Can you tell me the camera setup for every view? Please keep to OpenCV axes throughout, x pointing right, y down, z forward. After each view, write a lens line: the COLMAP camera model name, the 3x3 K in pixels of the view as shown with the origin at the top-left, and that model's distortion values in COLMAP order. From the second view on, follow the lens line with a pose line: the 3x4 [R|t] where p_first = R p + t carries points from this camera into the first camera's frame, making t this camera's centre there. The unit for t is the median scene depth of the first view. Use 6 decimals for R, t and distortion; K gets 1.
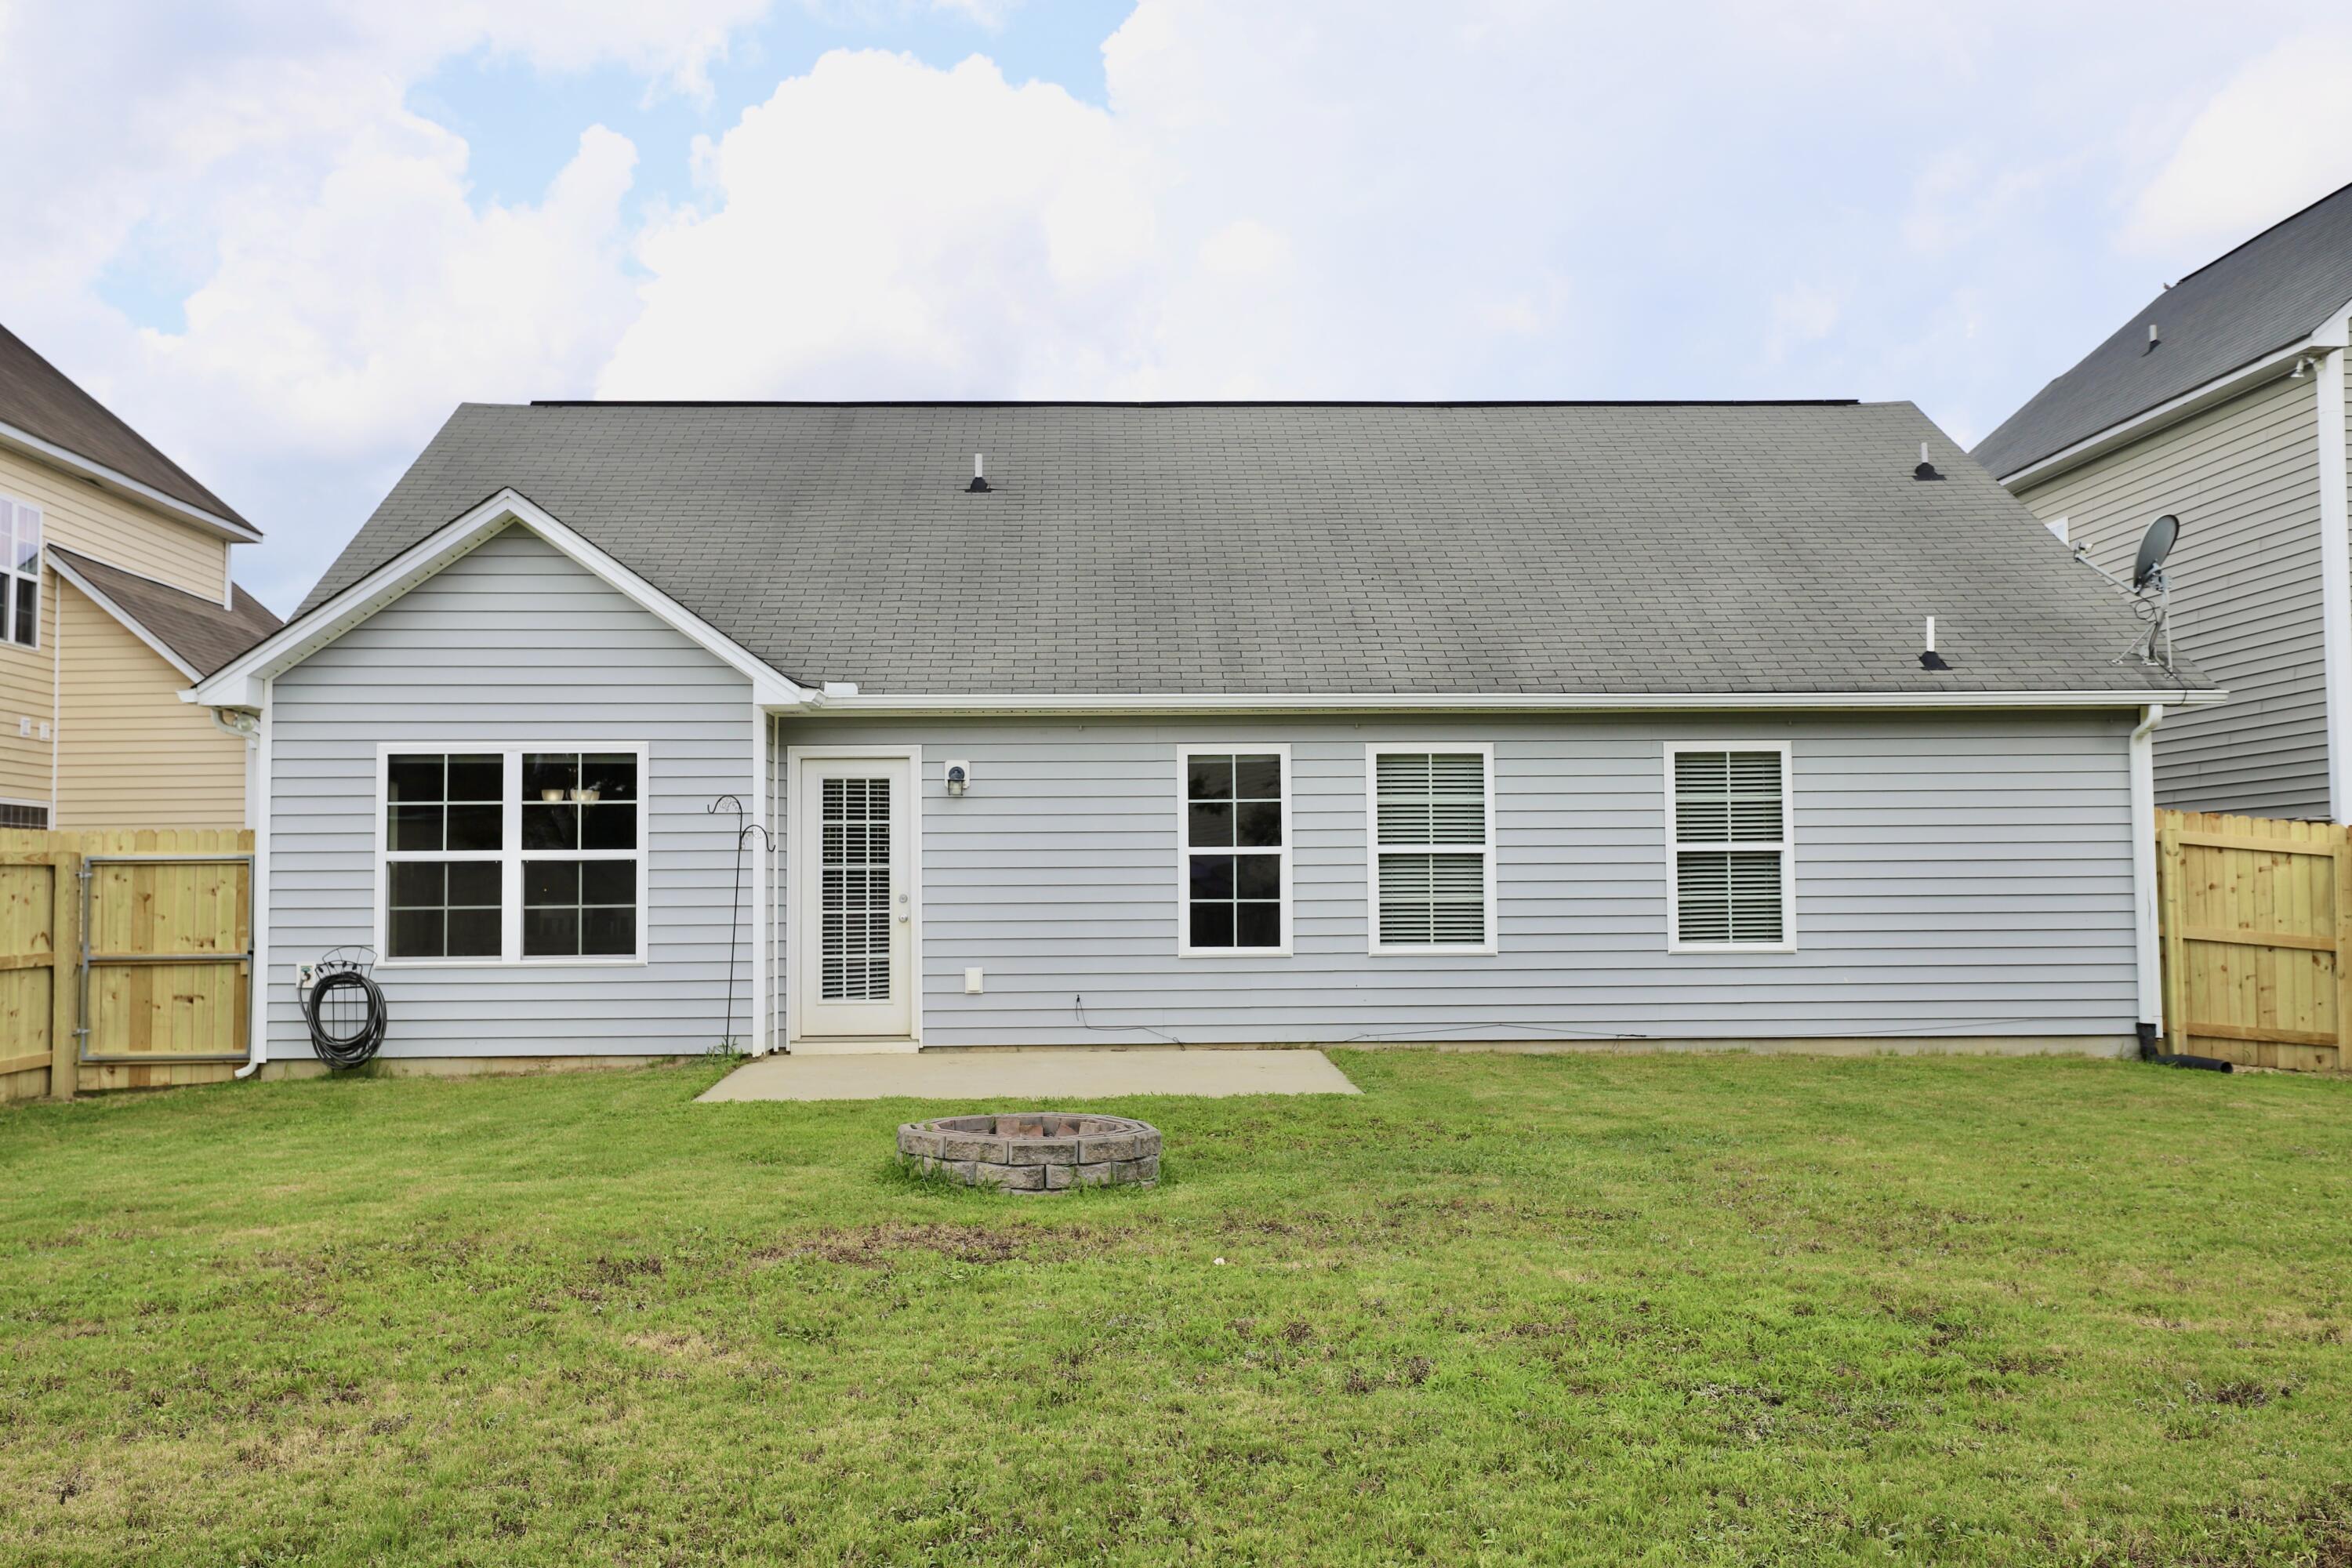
lens RADIAL K [[2227.7, 0, 1170.1], [0, 2227.7, 788.4], [0, 0, 1]] dist [0.036657, 0.017474]
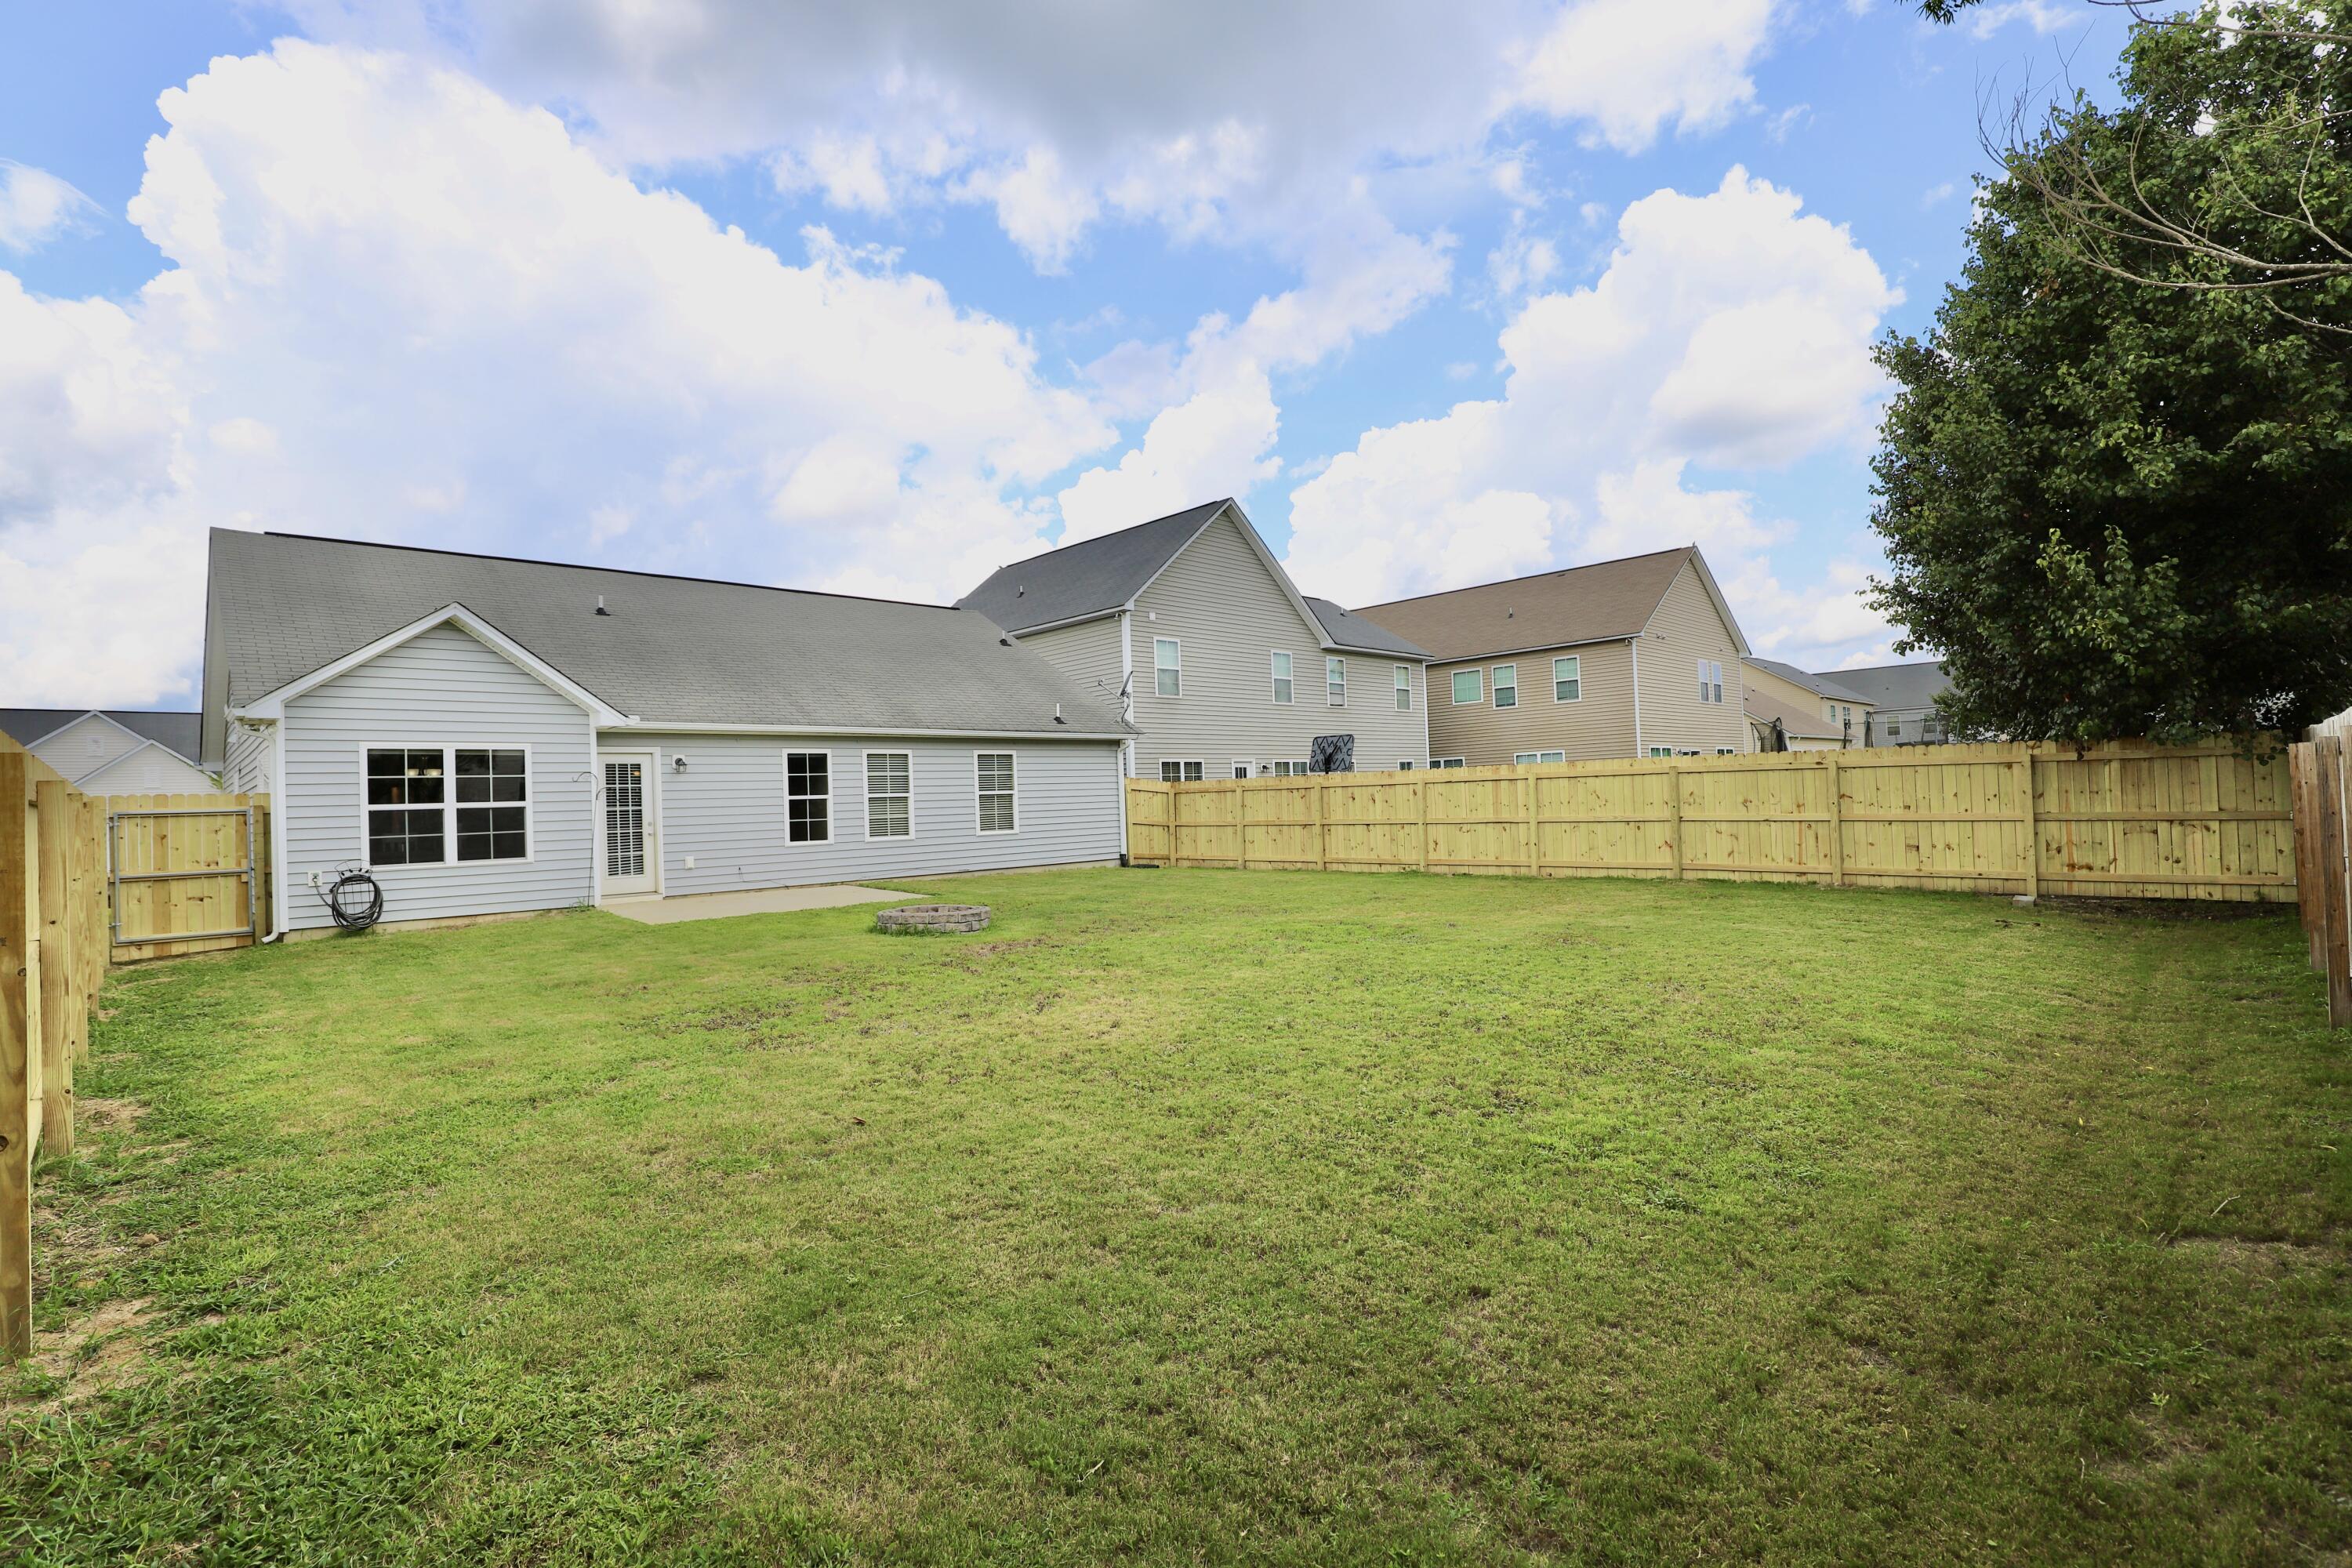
lens RADIAL K [[1086.9, 0, 1173.2], [0, 1086.9, 779.7], [0, 0, 1]] dist [-0.026667, 0.000284]
pose [[0.740889, -0.005749, 0.671603, -0.423388], [0.000625, 0.999969, 0.007870, 0.002609], [-0.671628, -0.005411, 0.740869, -0.032197]]
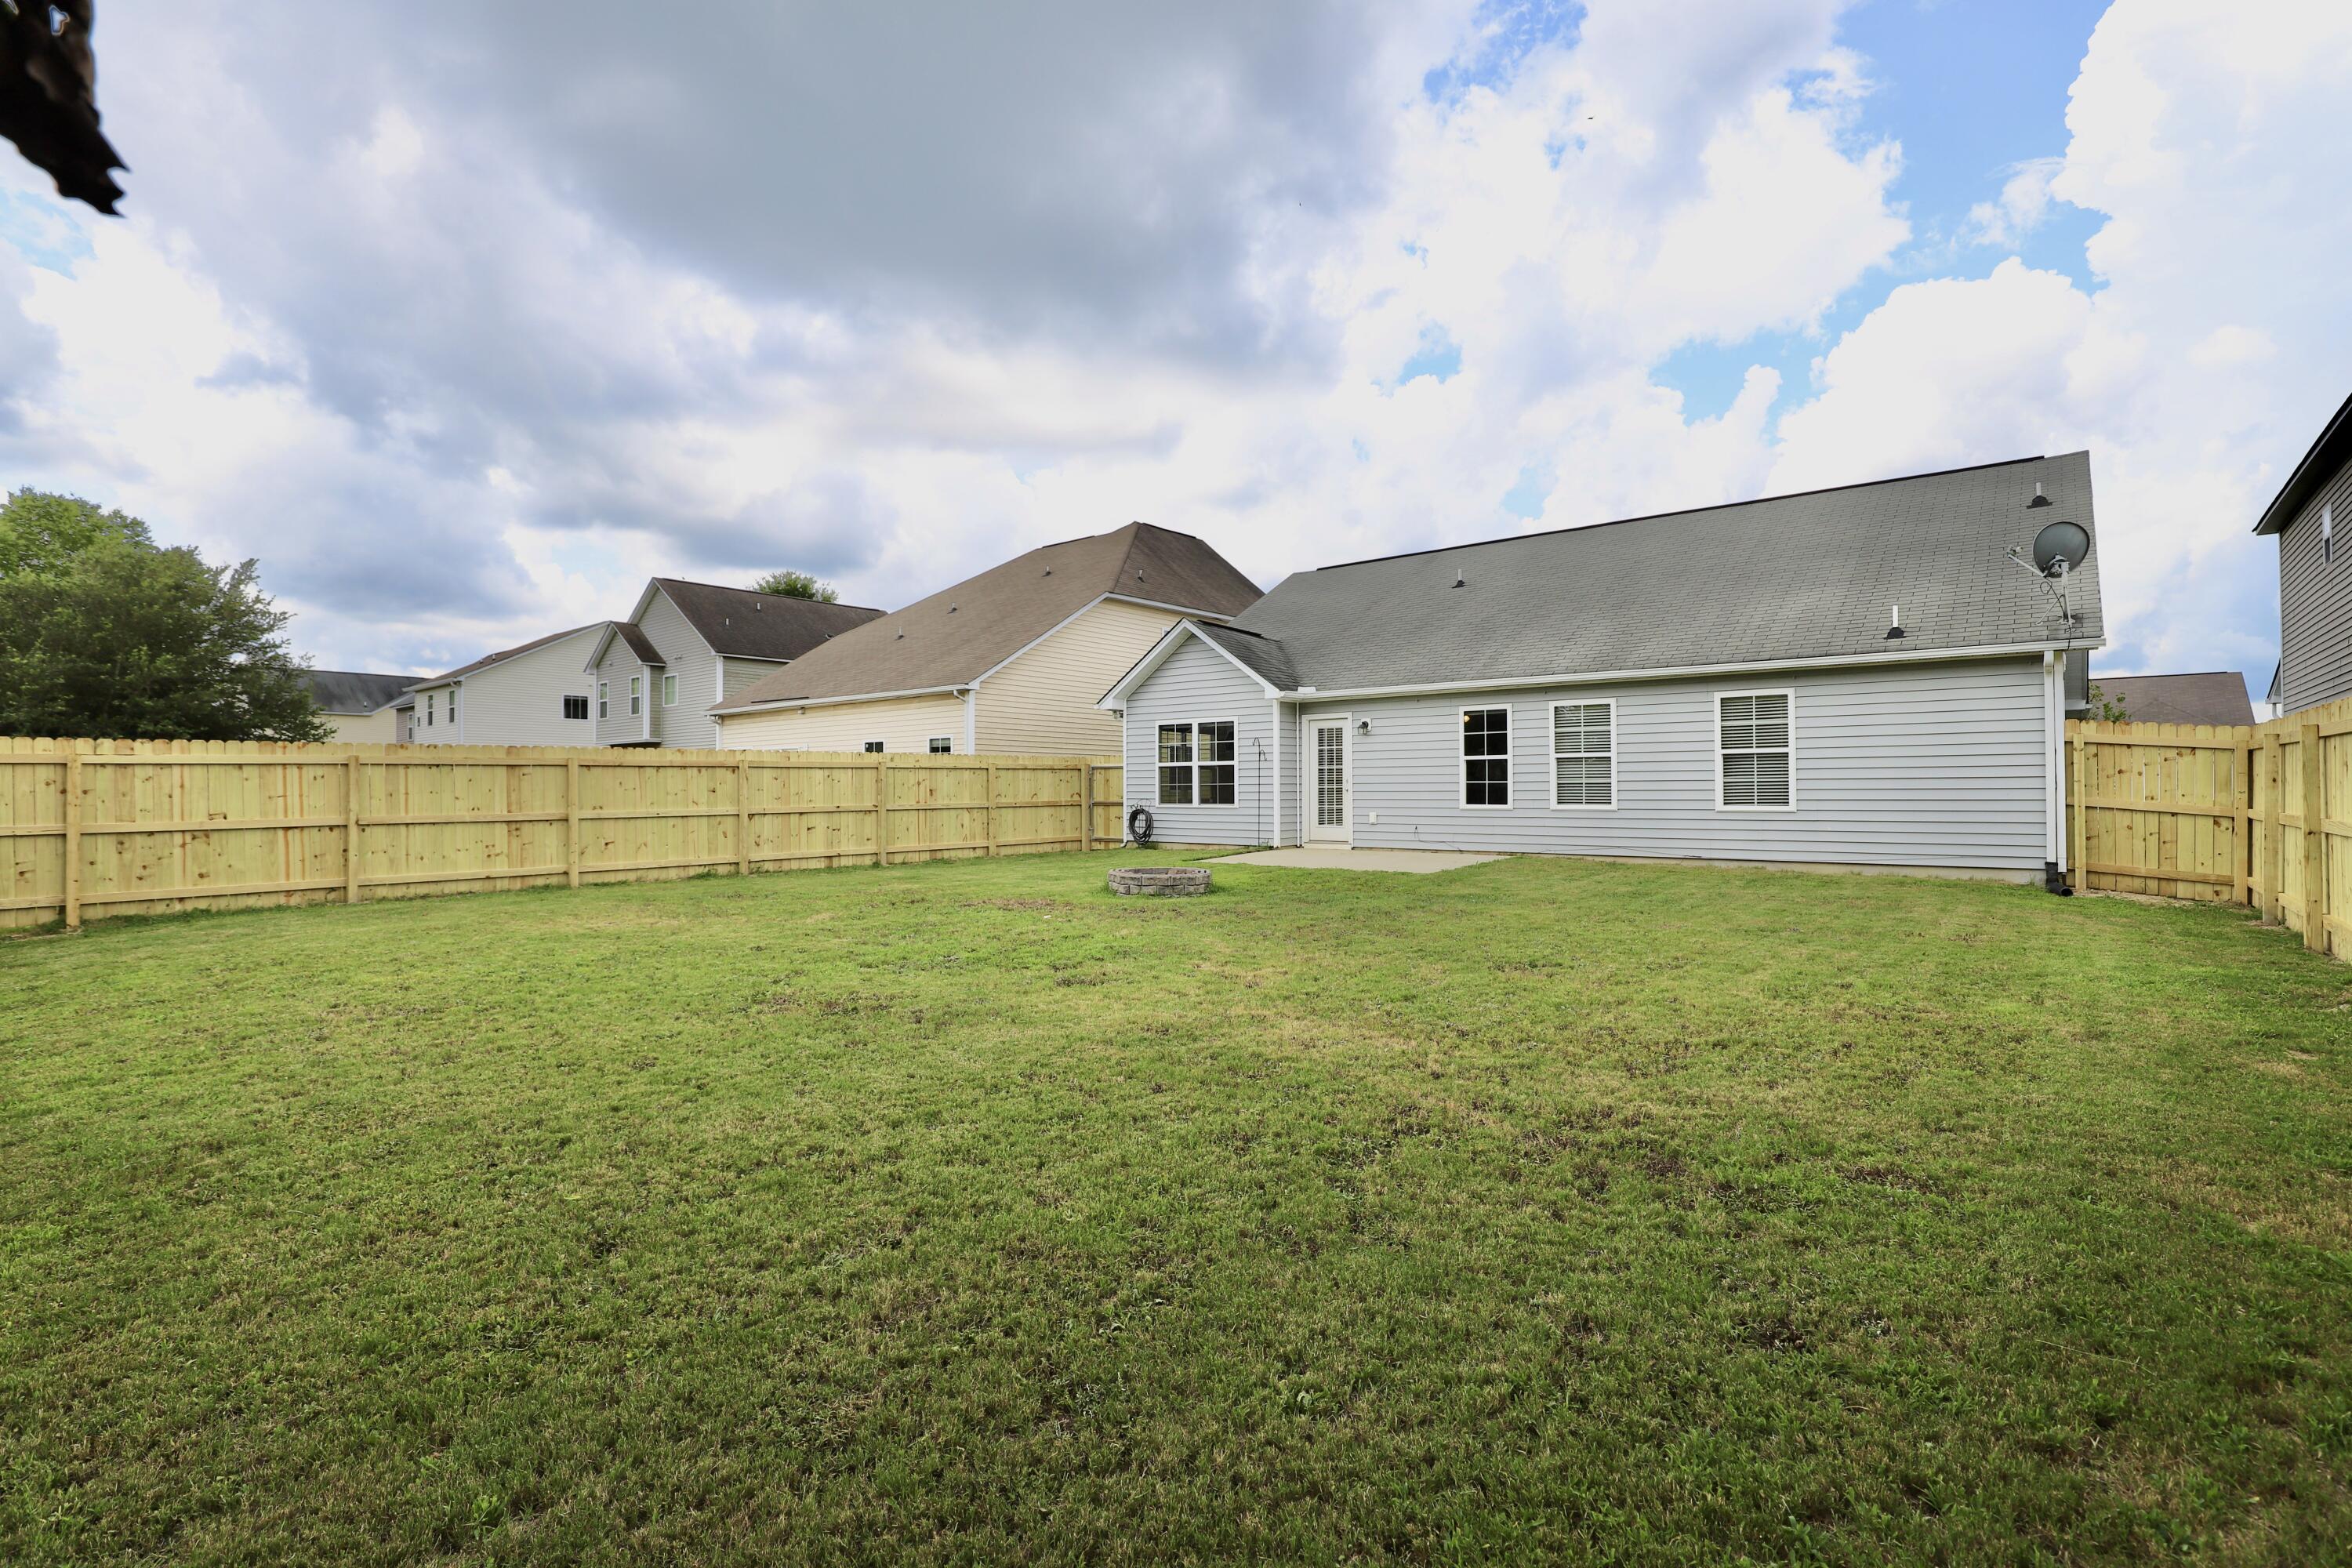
lens RADIAL K [[1086.9, 0, 1173.2], [0, 1086.9, 779.7], [0, 0, 1]] dist [-0.026667, 0.000284]
pose [[0.738488, -0.001773, -0.674264, 0.488561], [0.028309, 0.999196, 0.028377, 0.012235], [0.673672, -0.040044, 0.737945, 0.075916]]
